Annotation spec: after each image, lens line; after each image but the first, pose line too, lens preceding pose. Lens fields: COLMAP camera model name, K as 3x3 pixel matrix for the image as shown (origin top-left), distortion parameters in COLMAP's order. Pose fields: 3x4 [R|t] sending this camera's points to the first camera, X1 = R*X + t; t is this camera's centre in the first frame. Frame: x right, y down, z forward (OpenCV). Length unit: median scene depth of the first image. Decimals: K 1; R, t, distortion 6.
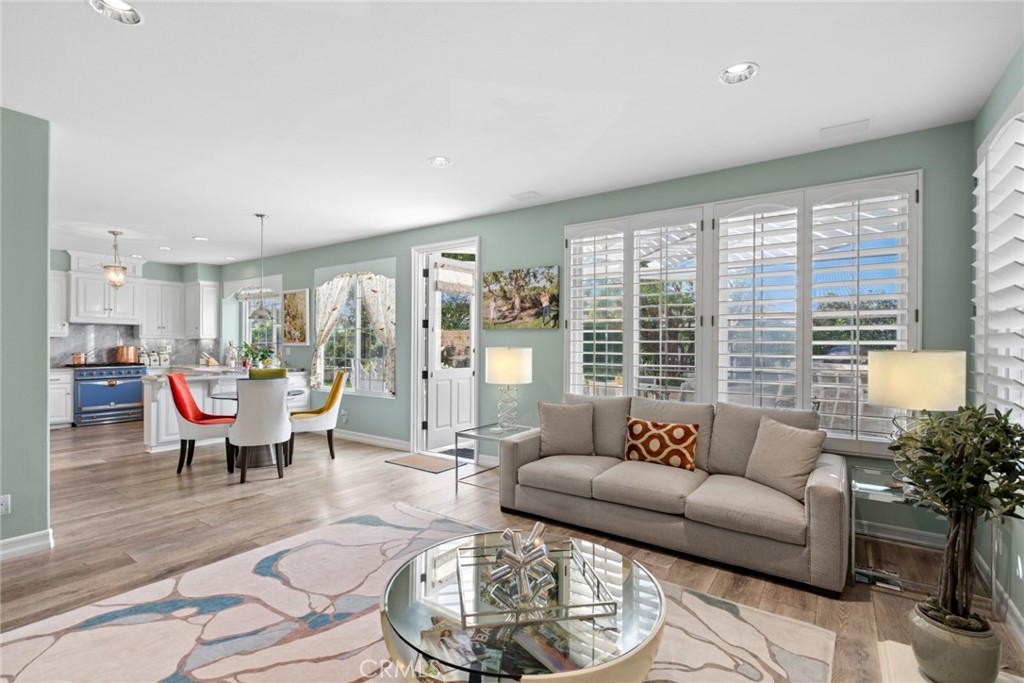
lens RADIAL K [[476.5, 0, 509.5], [0, 476.5, 343.9], [0, 0, 1]] dist [-0.001616, -0.000434]
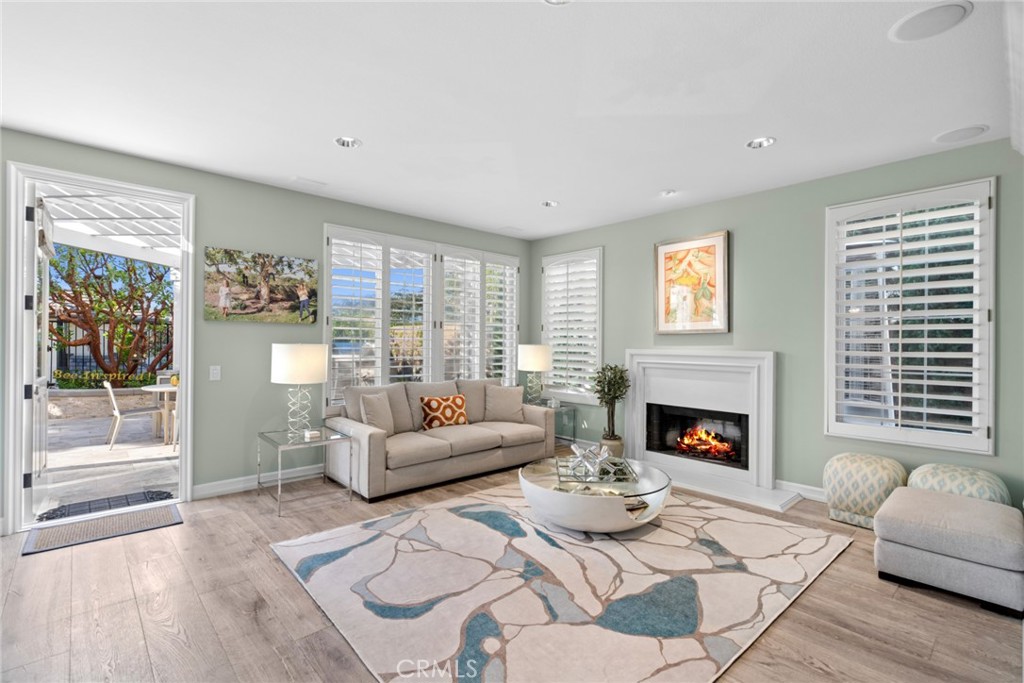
lens RADIAL K [[476.5, 0, 514.3], [0, 476.5, 343.1], [0, 0, 1]] dist [-0.001616, -0.000434]
pose [[0.201356, -0.004502, 0.979508, -0.823749], [-0.009733, 0.999931, 0.006596, -0.004089], [-0.979470, -0.010862, 0.201298, 0.419089]]
